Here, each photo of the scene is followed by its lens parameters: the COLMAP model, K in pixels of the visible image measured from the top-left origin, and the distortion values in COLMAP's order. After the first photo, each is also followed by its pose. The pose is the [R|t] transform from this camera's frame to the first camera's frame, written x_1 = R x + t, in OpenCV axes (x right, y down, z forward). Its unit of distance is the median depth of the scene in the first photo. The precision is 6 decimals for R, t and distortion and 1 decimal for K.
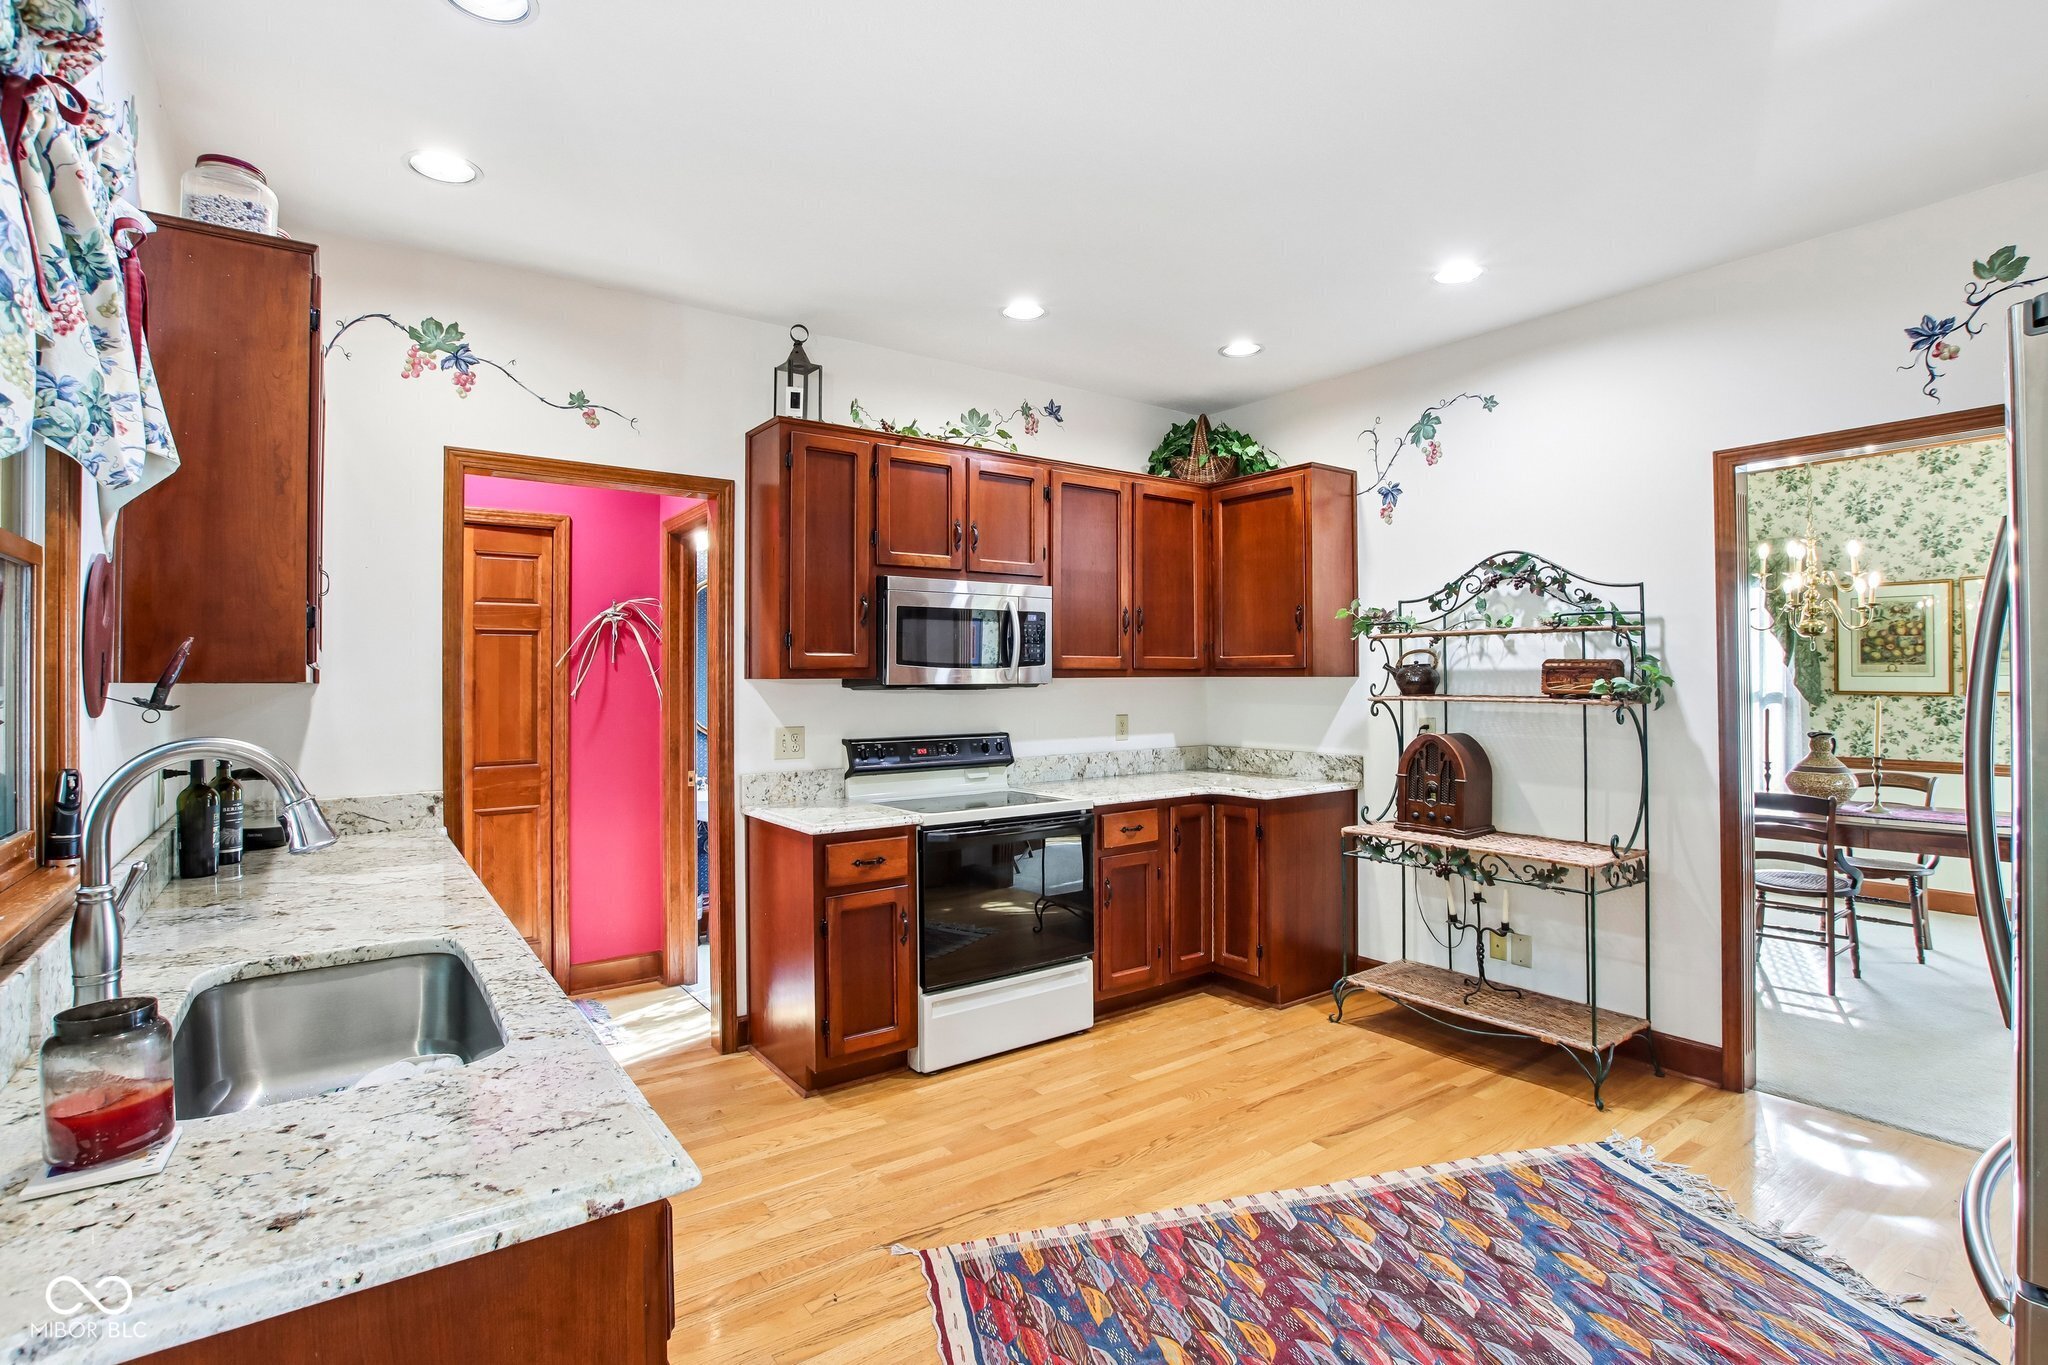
lens RADIAL K [[970.3, 0, 1033.6], [0, 970.3, 672.3], [0, 0, 1]] dist [-0.040373, 0.008930]
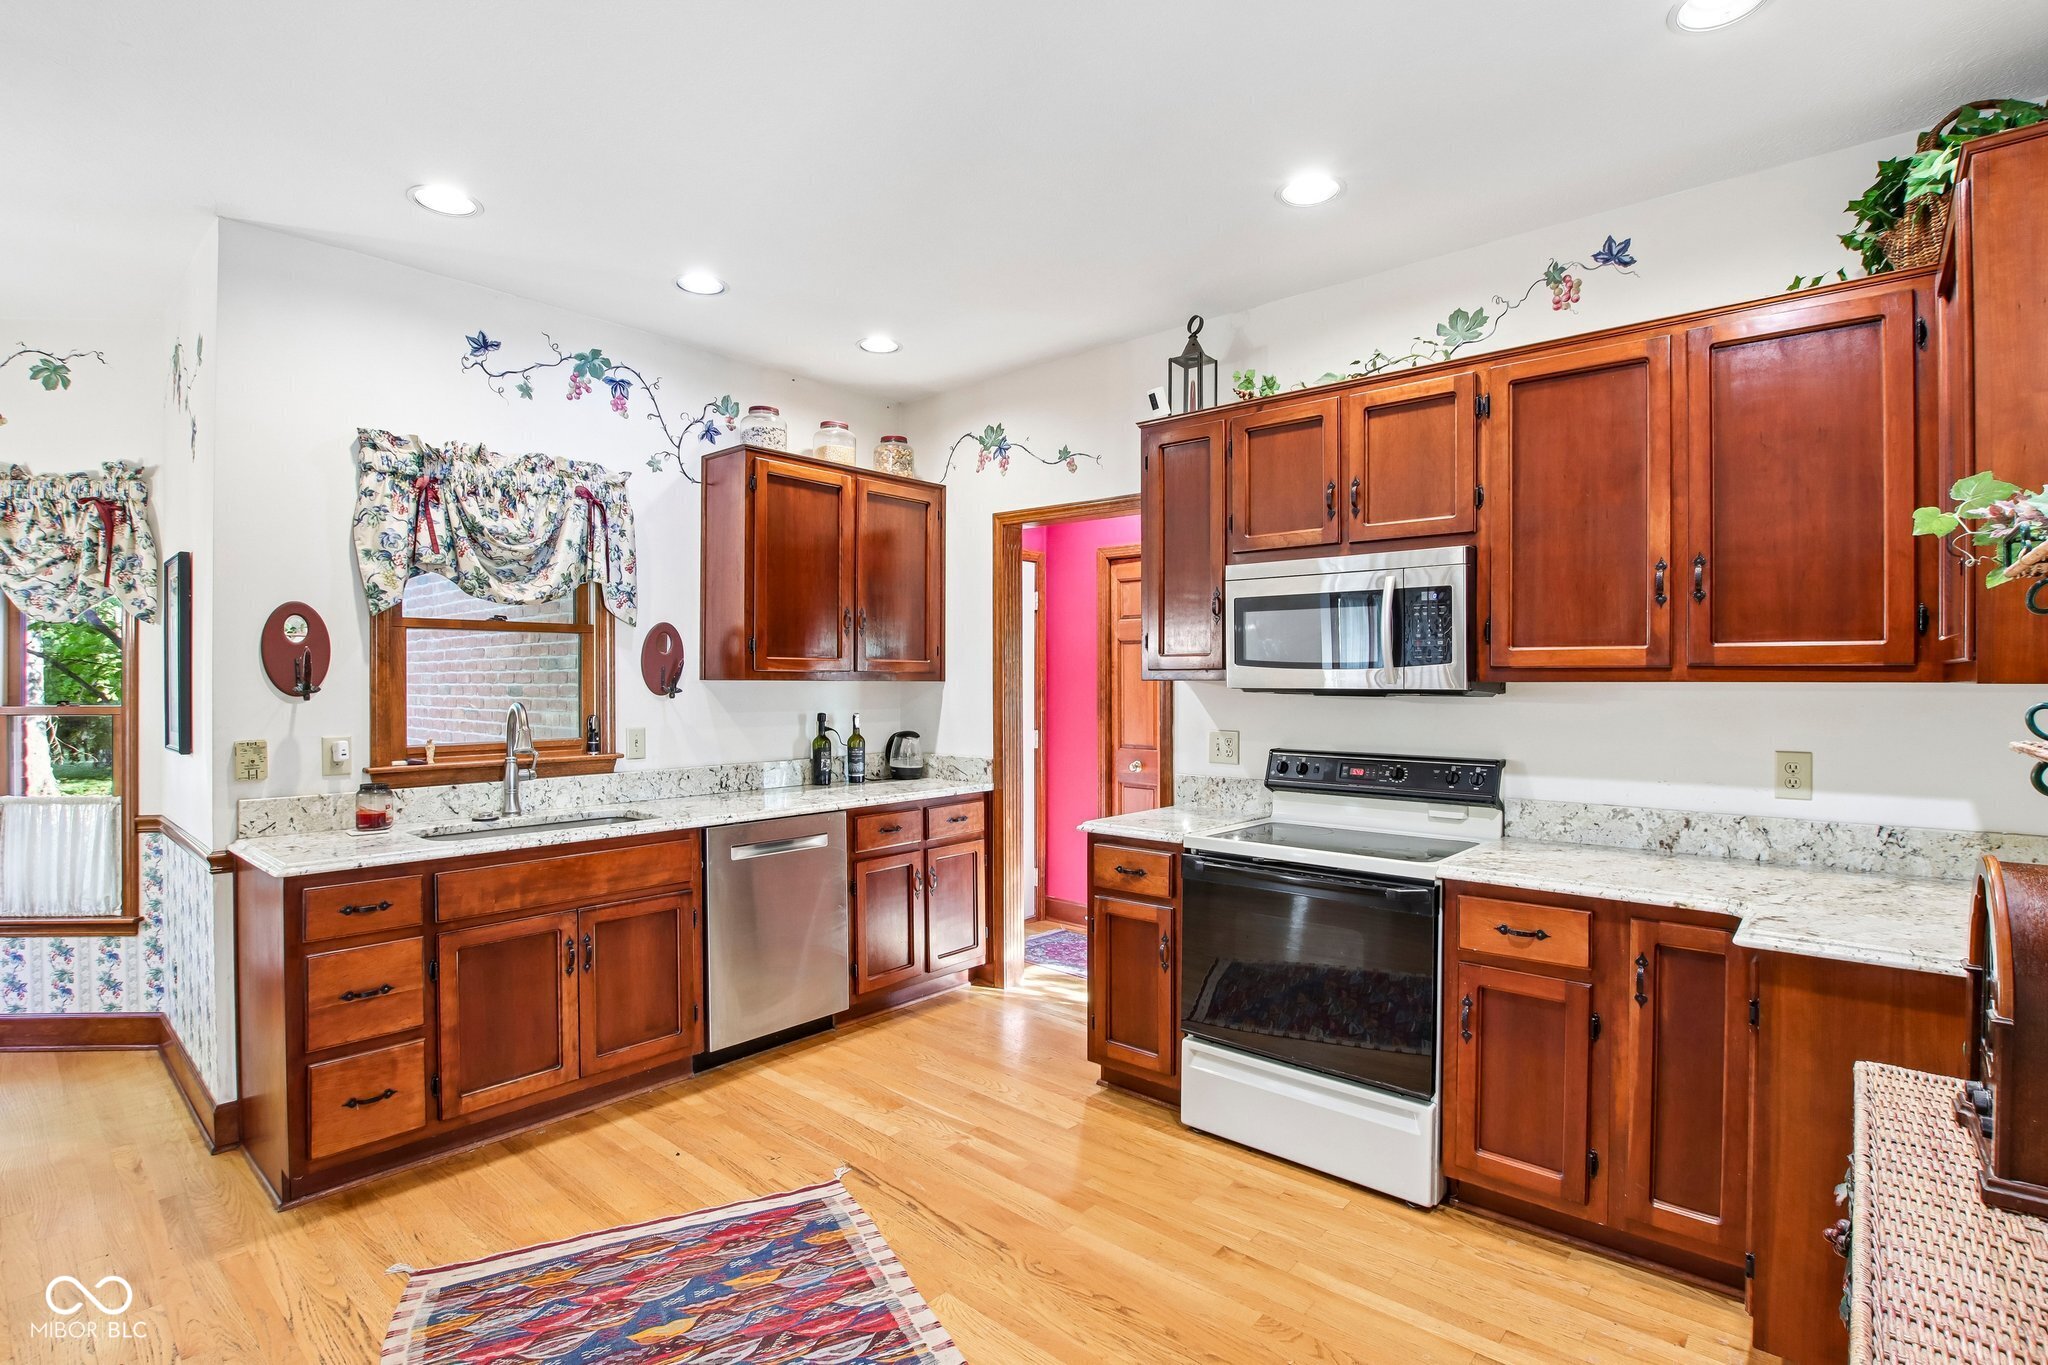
lens RADIAL K [[970.3, 0, 1034.7], [0, 970.3, 682.4], [0, 0, 1]] dist [-0.040373, 0.008930]
pose [[0.224435, 0.007689, -0.974459, 0.673315], [0.002547, 0.999961, 0.008477, -0.000049], [0.974486, -0.004385, 0.224407, 0.626164]]
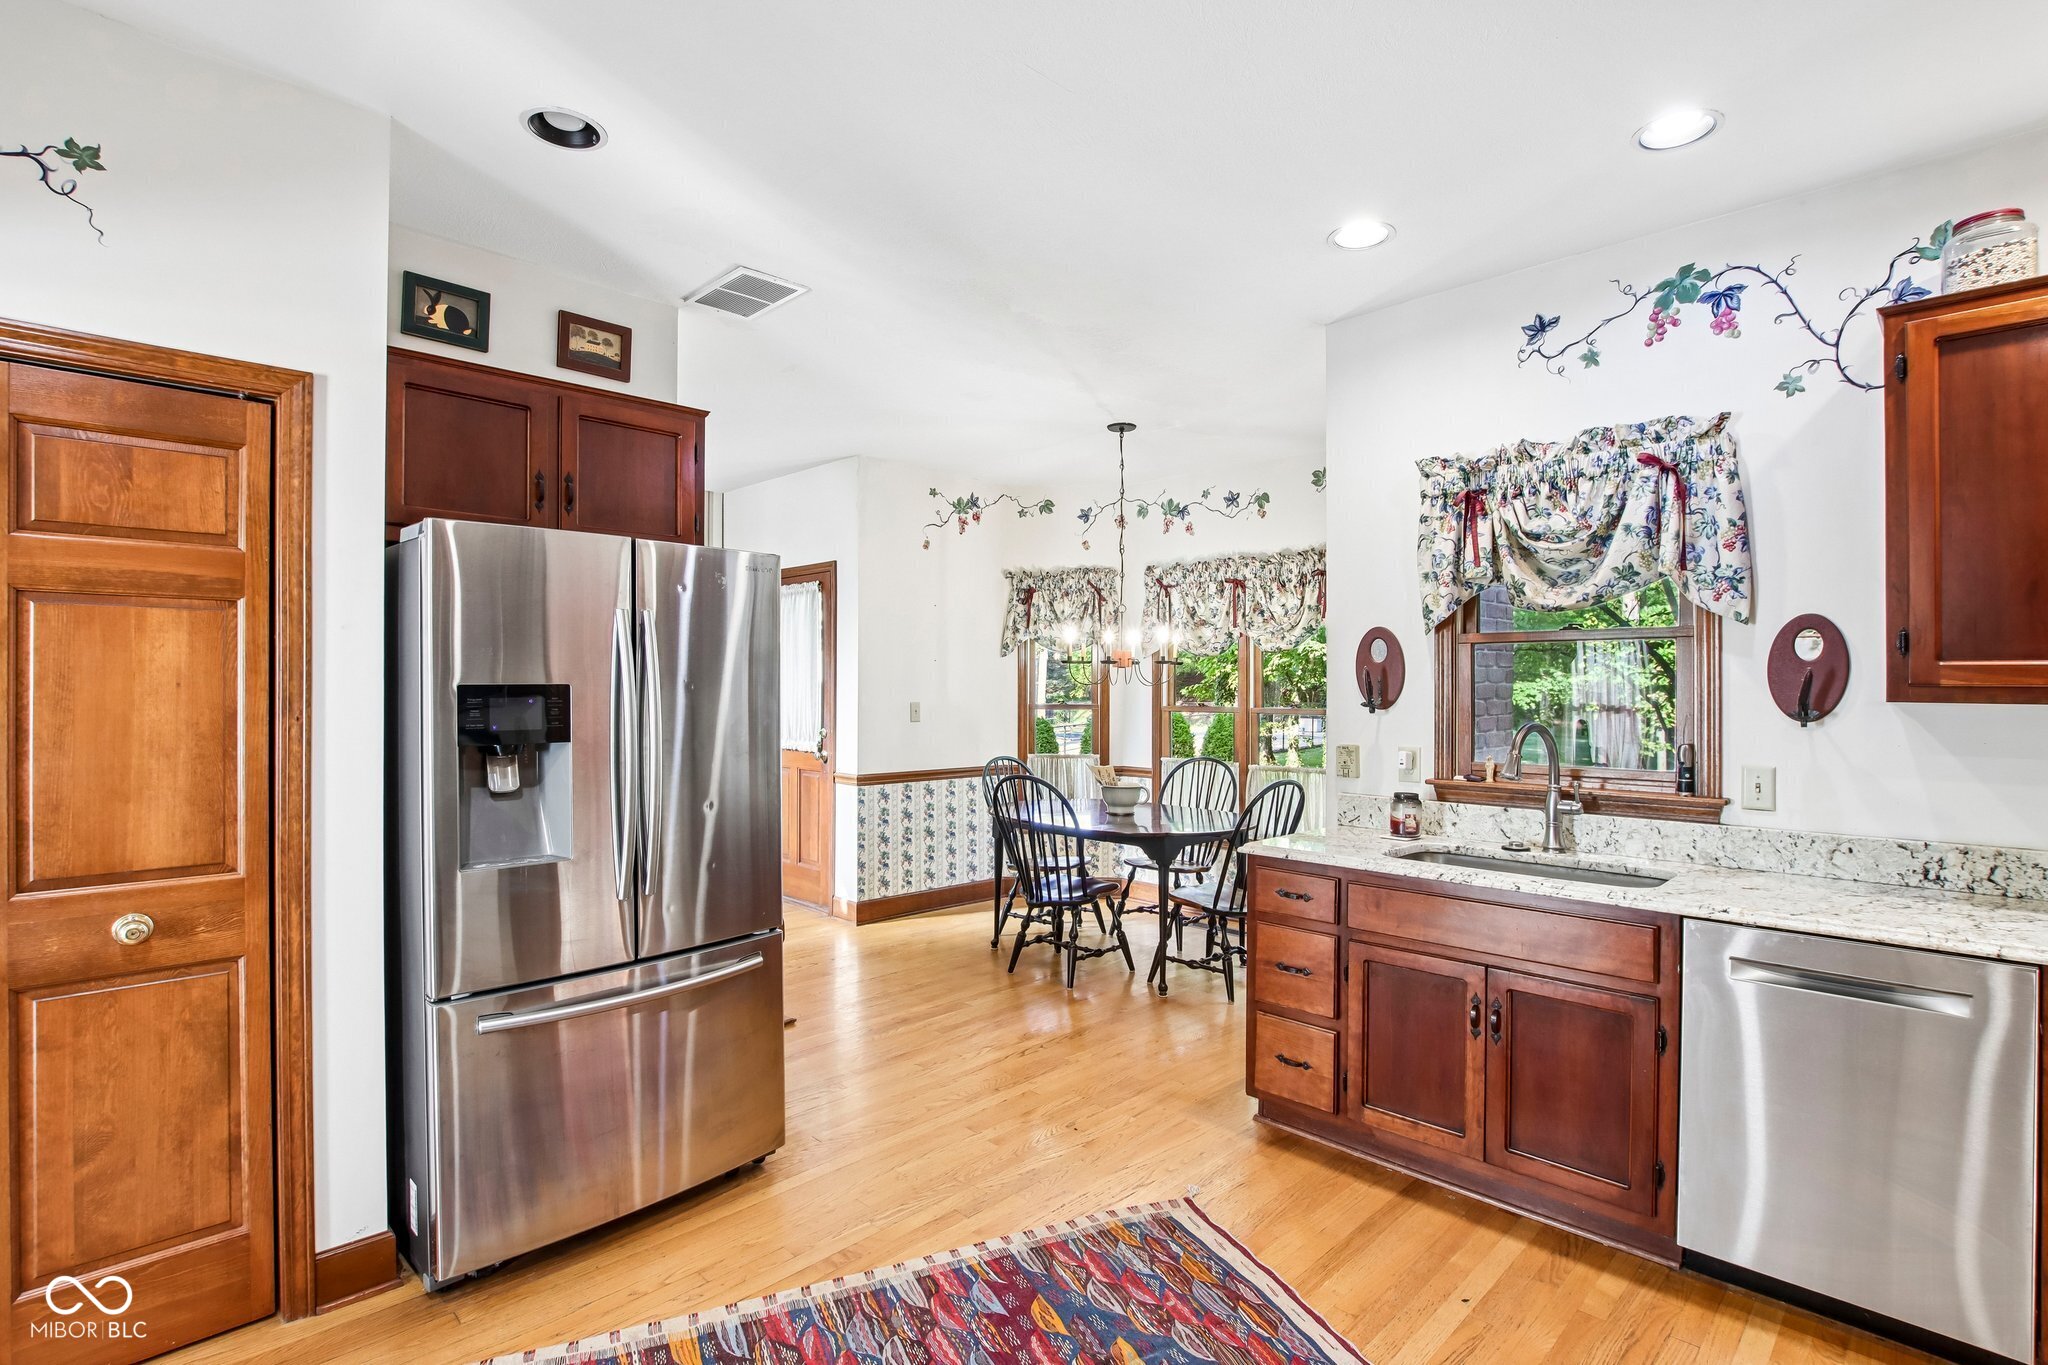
lens RADIAL K [[970.3, 0, 1023.5], [0, 970.3, 683.6], [0, 0, 1]] dist [-0.040373, 0.008930]
pose [[-0.989415, 0.003011, -0.145083, 0.220848], [0.003449, 0.999990, -0.002770, -0.006757], [0.145074, -0.003241, -0.989416, 1.081450]]
